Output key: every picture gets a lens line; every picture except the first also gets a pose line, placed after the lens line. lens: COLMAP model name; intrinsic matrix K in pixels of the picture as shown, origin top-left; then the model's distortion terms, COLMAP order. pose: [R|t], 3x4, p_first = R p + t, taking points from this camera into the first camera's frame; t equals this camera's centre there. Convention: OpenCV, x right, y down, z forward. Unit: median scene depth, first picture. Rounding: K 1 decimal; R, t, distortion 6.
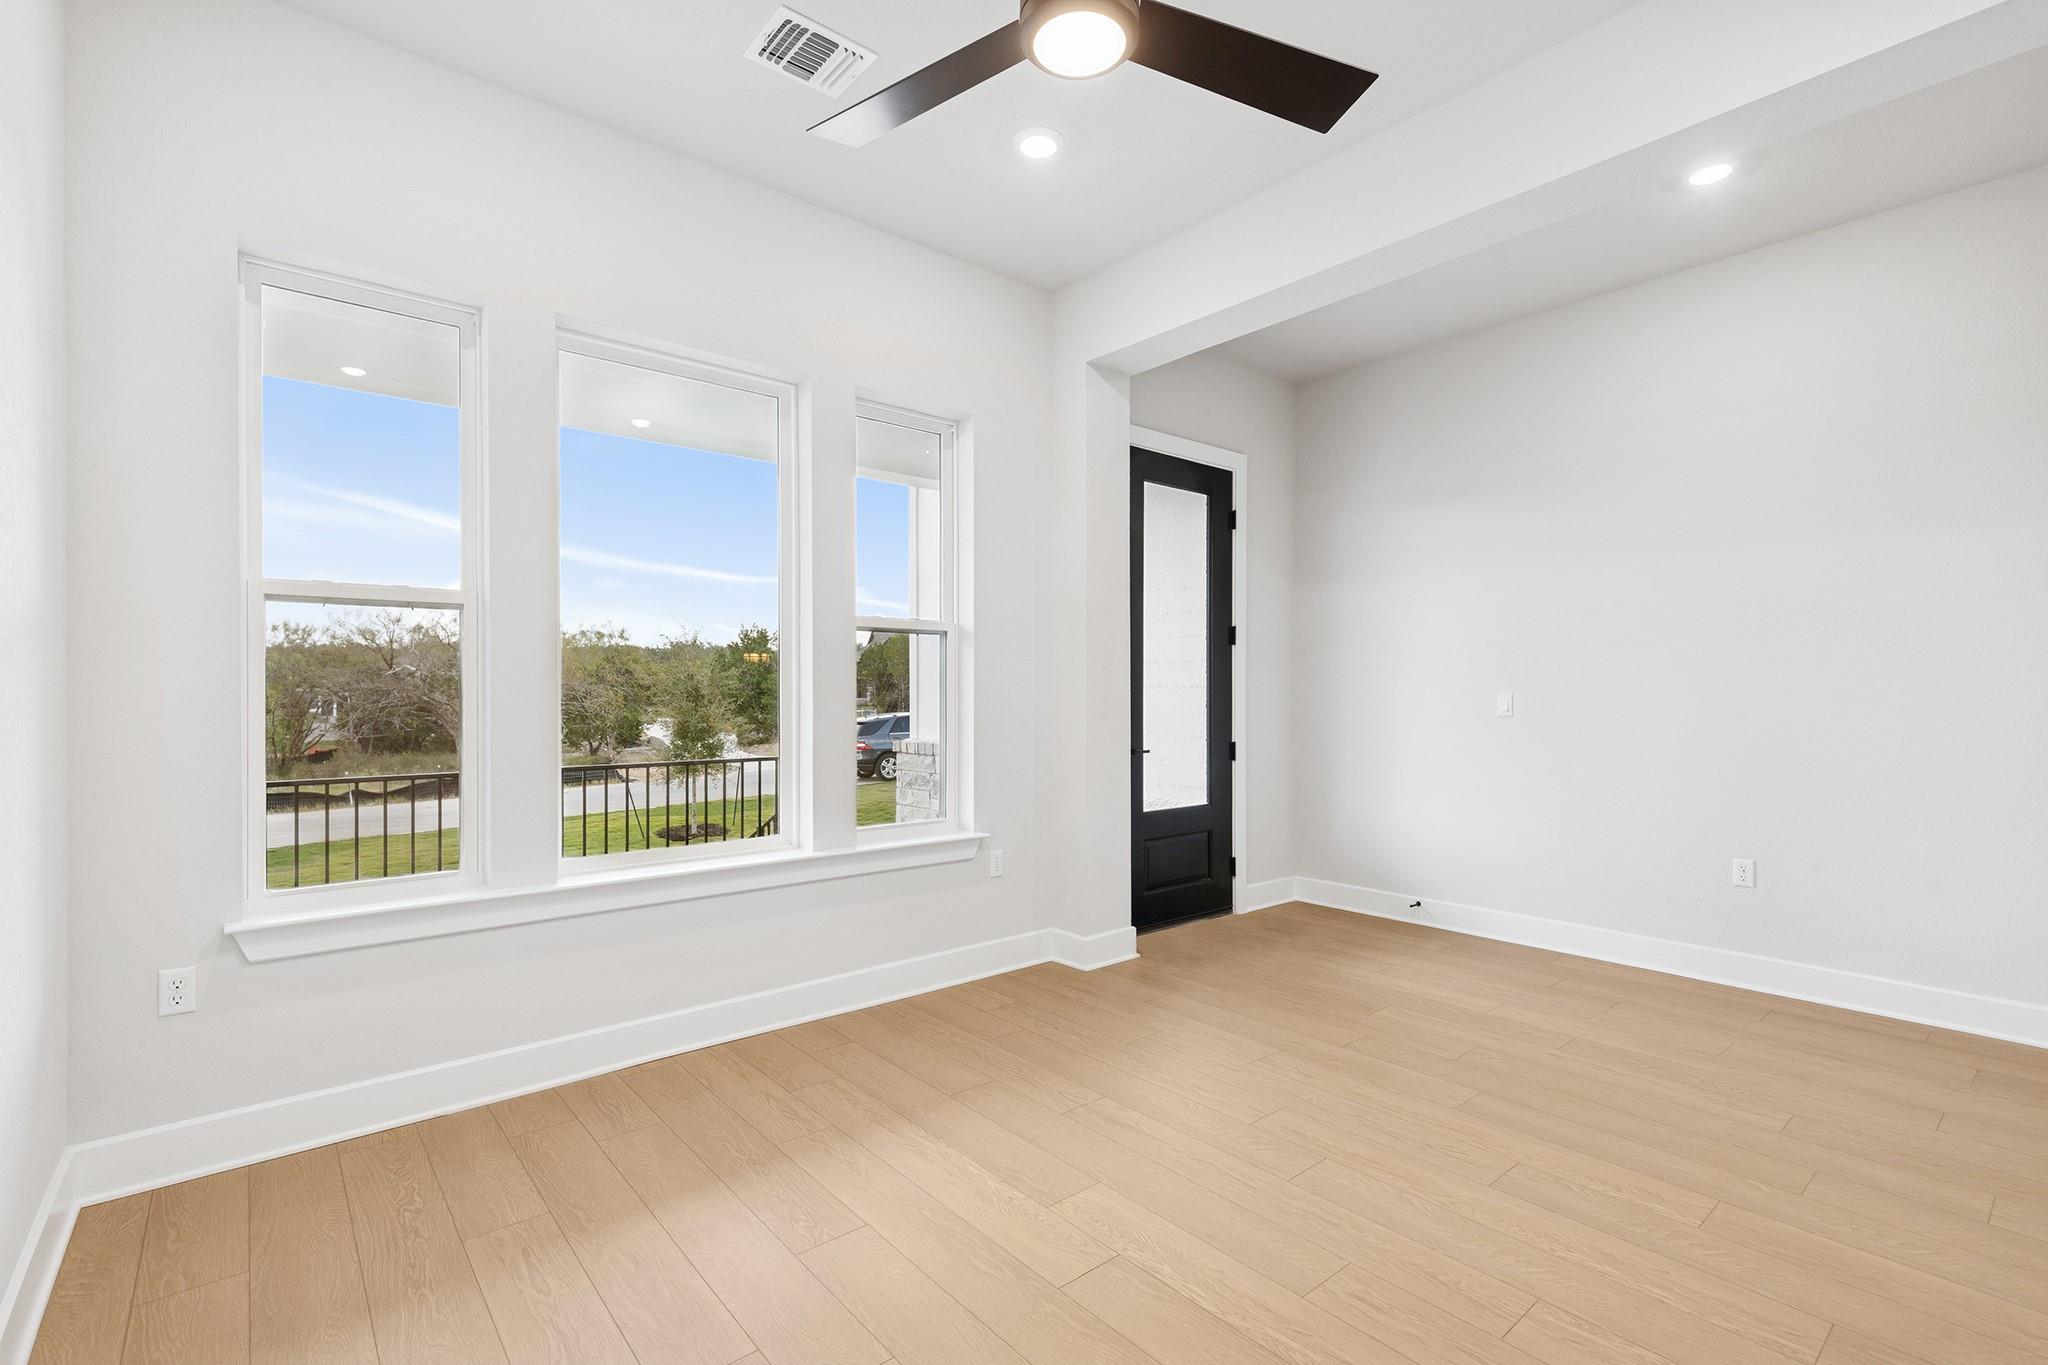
lens RADIAL K [[922.5, 0, 1018.0], [0, 922.5, 685.1], [0, 0, 1]] dist [0.007678, -0.000416]
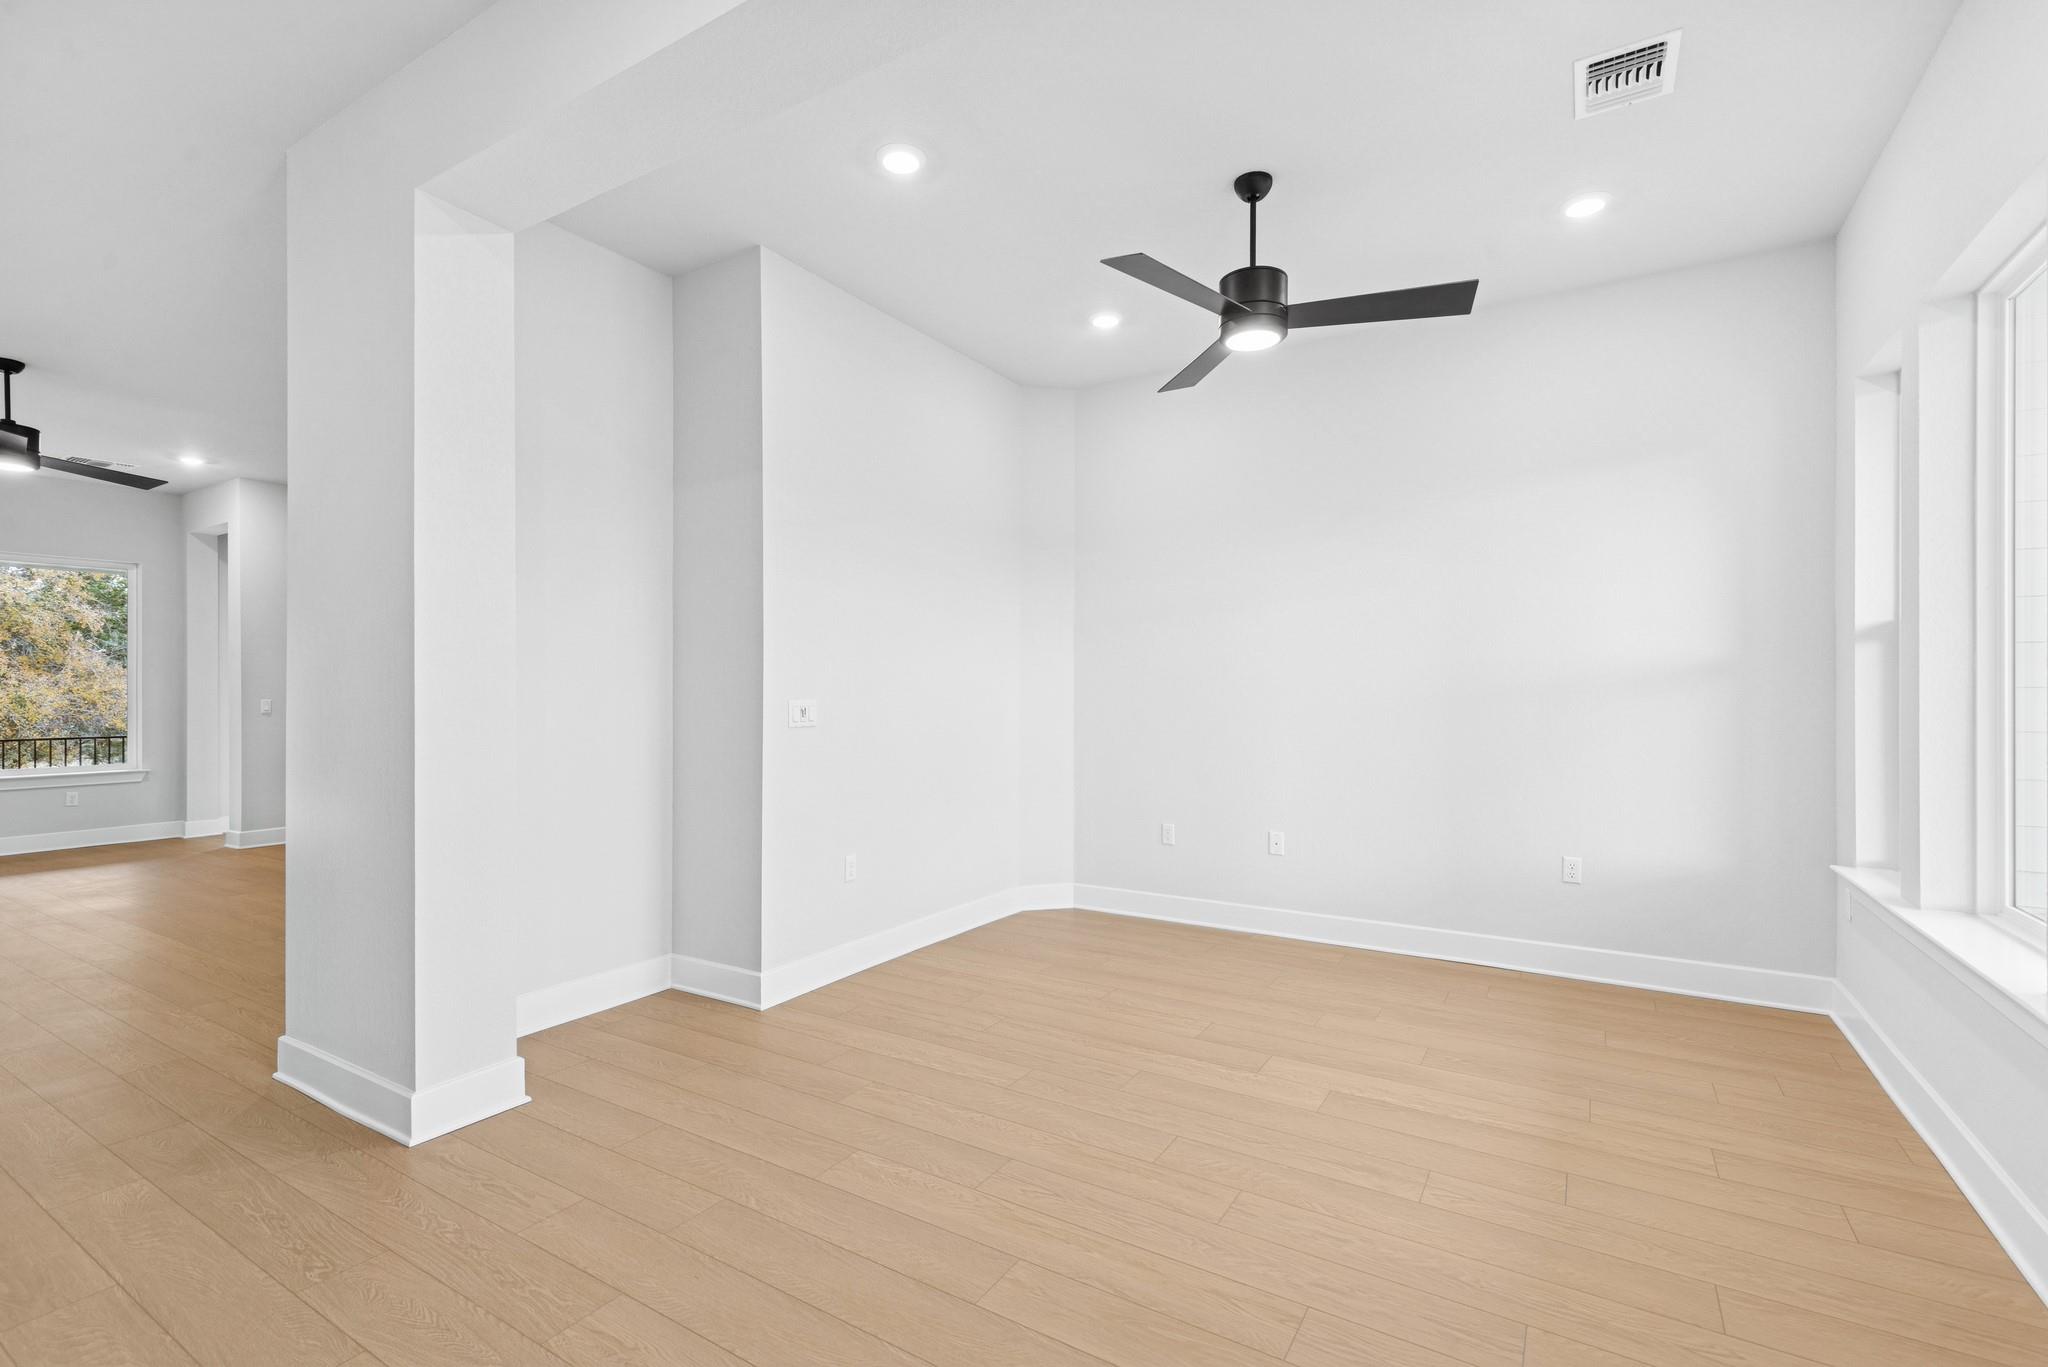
lens RADIAL K [[922.5, 0, 1018.0], [0, 922.5, 686.1], [0, 0, 1]] dist [0.007678, -0.000416]
pose [[-0.949608, -0.002034, -0.313433, 0.757186], [0.000975, 0.999955, -0.009444, -0.005240], [0.313438, -0.009274, -0.949563, 1.834375]]
